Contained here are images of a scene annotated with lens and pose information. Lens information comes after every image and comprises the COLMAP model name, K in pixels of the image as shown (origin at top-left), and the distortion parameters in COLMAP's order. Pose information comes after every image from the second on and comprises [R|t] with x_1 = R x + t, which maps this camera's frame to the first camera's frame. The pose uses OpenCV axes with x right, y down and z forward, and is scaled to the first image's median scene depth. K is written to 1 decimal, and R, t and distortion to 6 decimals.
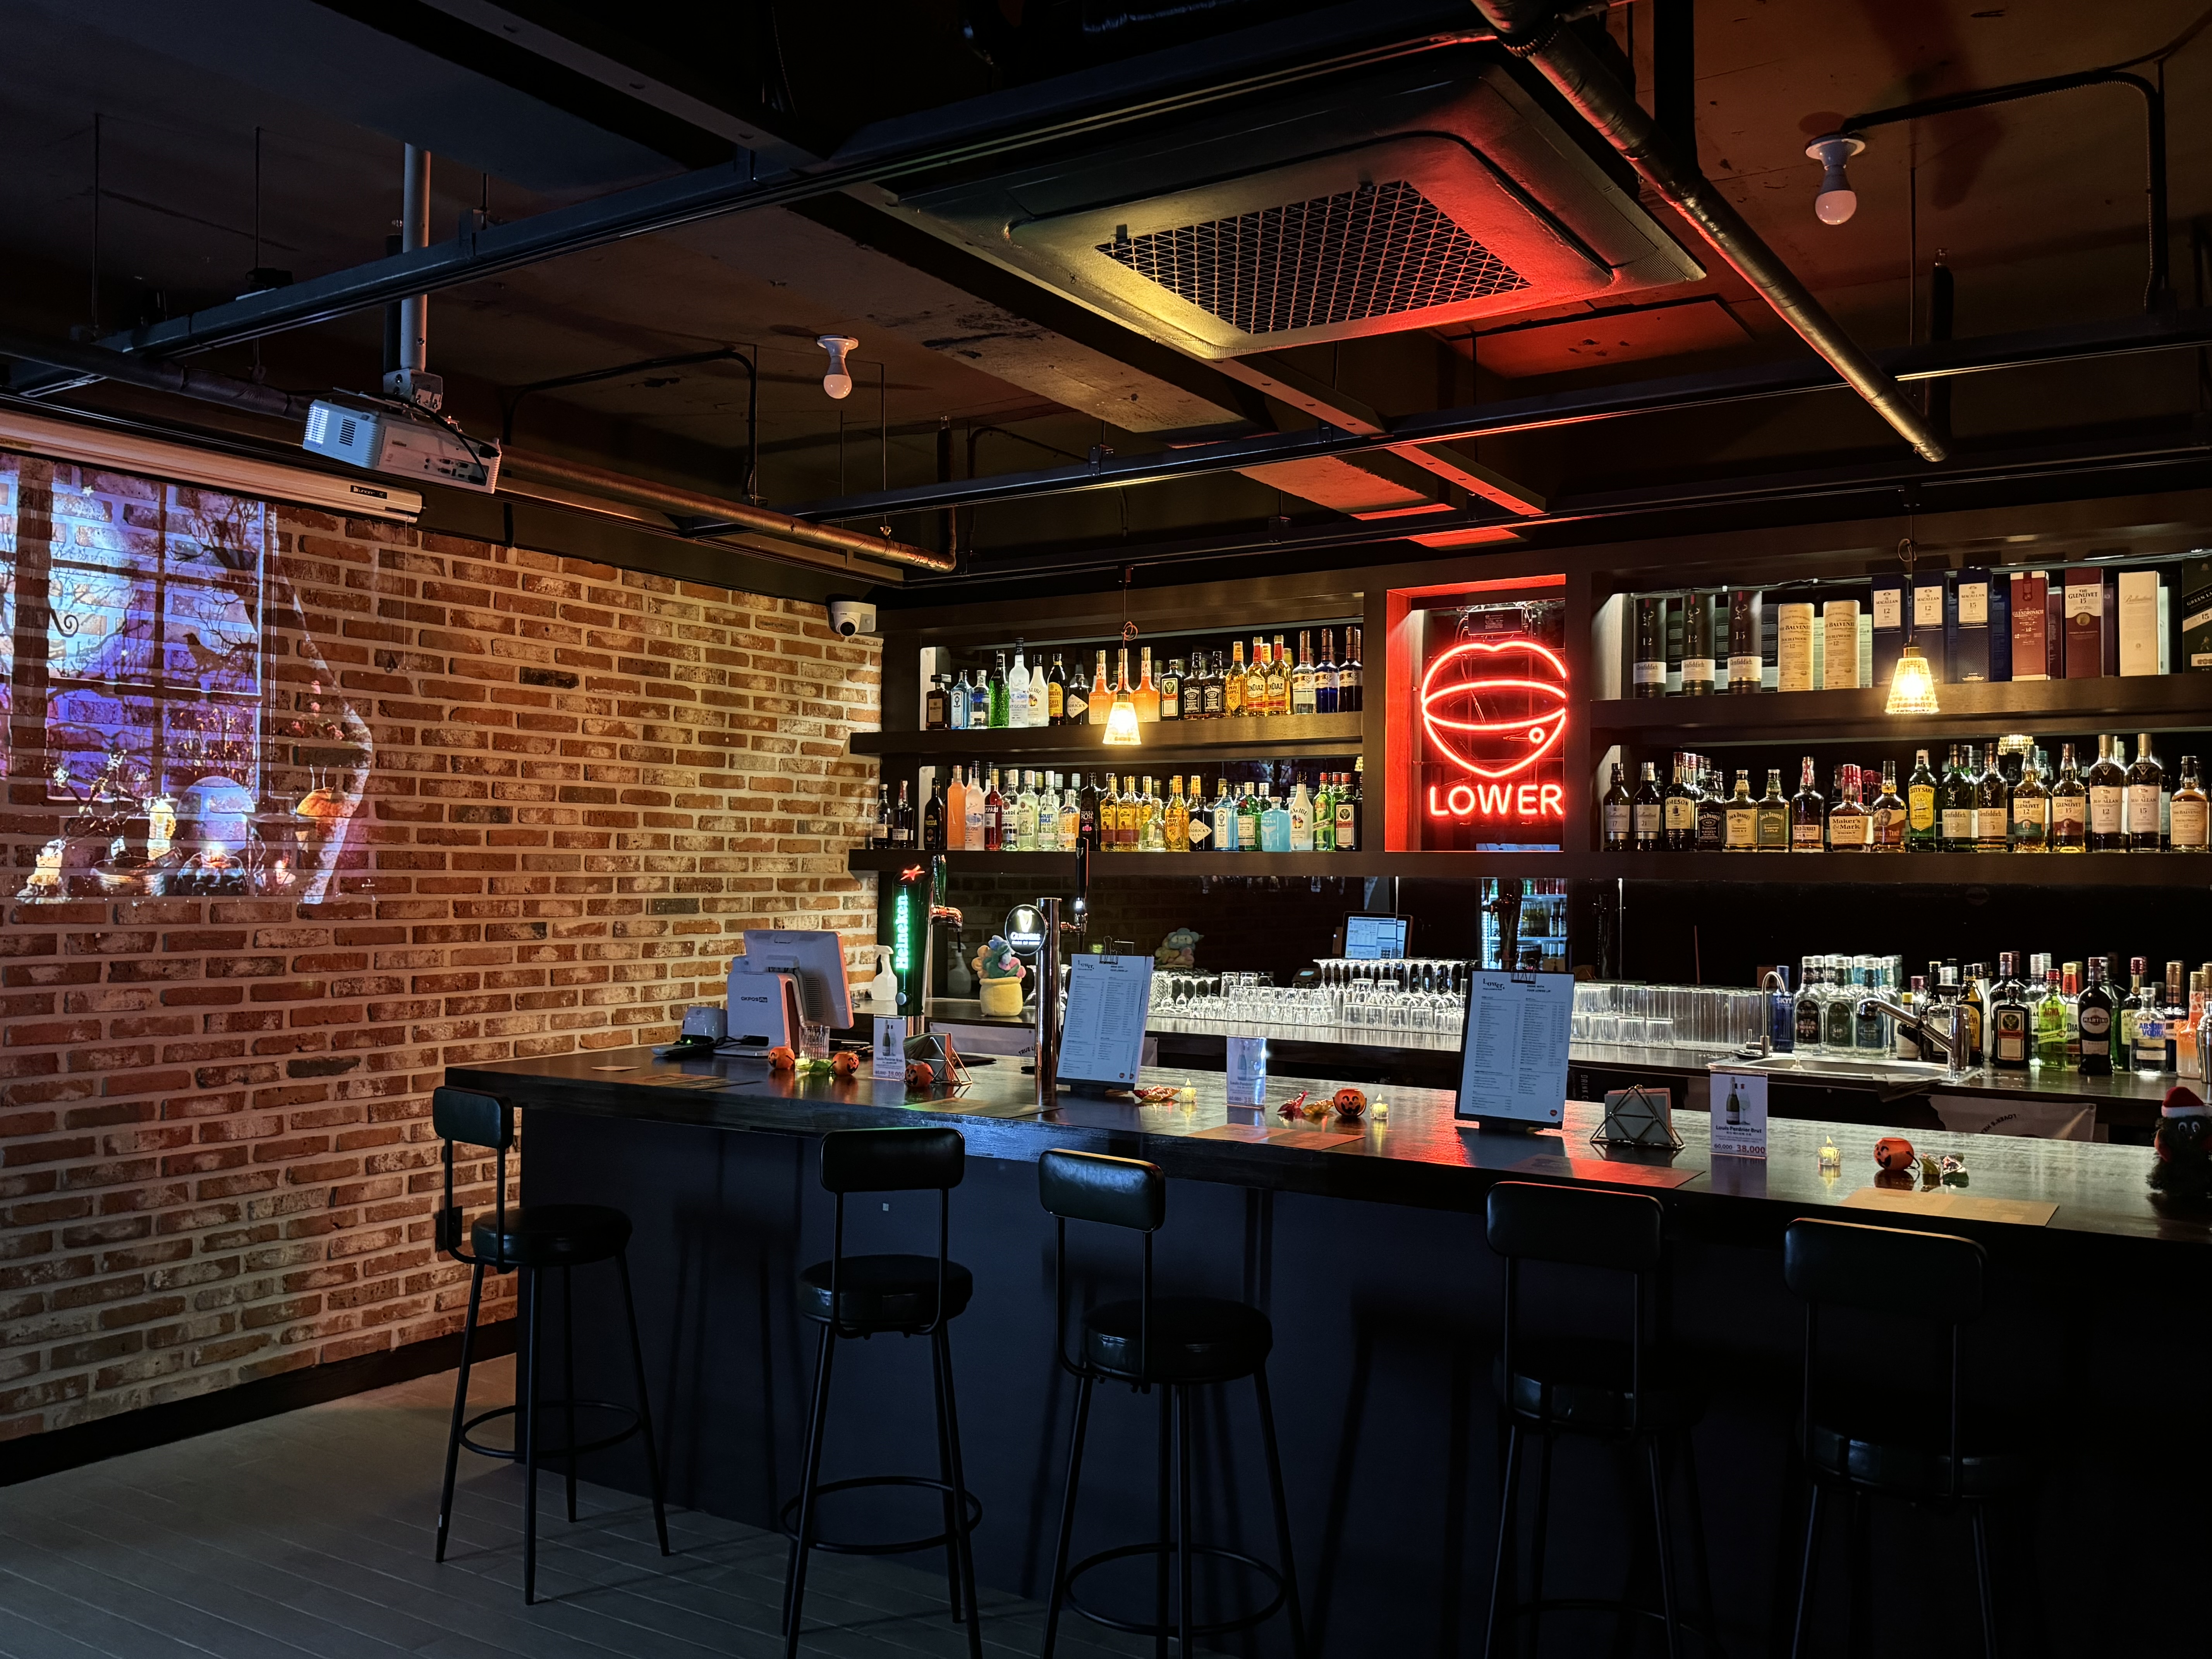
lens RADIAL K [[1839.0, 0, 1106.0], [0, 1839.0, 829.5], [0, 0, 1]] dist [0.045366, -0.000228]
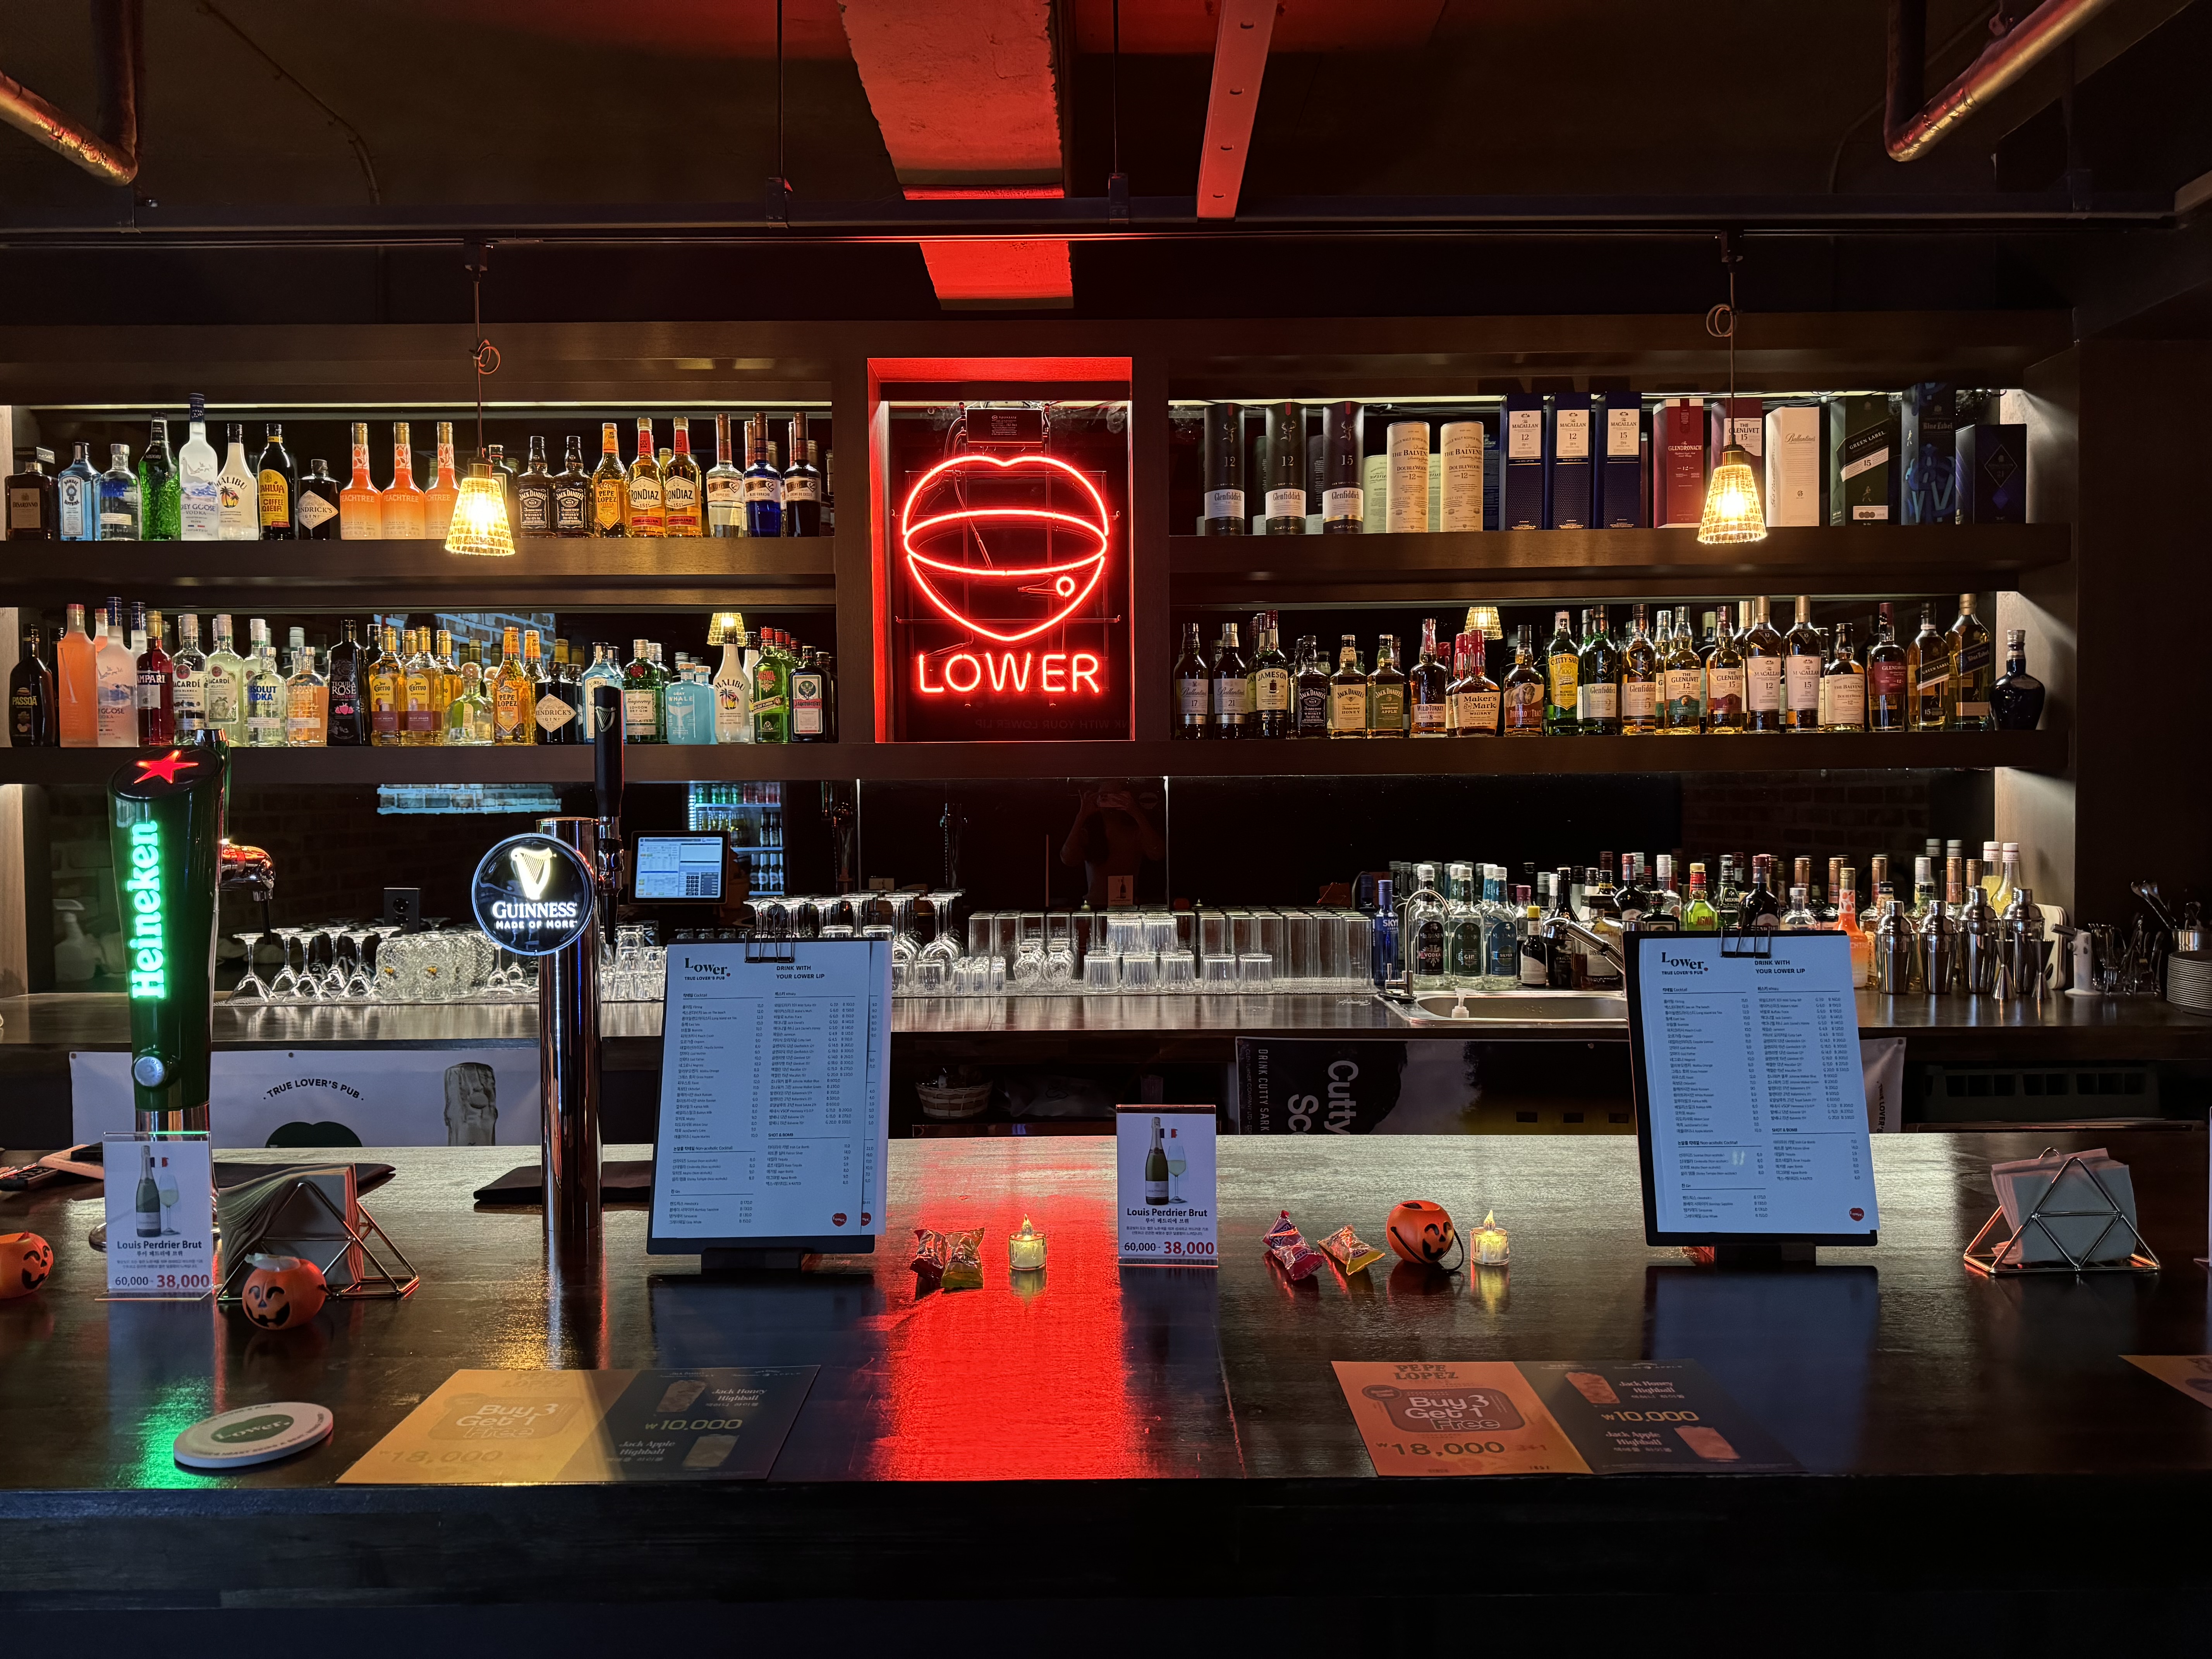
lens RADIAL K [[1527.4, 0, 1106.0], [0, 1527.4, 829.5], [0, 0, 1]] dist [0.102384, -0.130545]
pose [[0.836673, -0.028768, 0.546947, -0.093314], [0.004021, 0.998915, 0.046389, 0.018423], [-0.547689, -0.036613, 0.835881, 0.468617]]
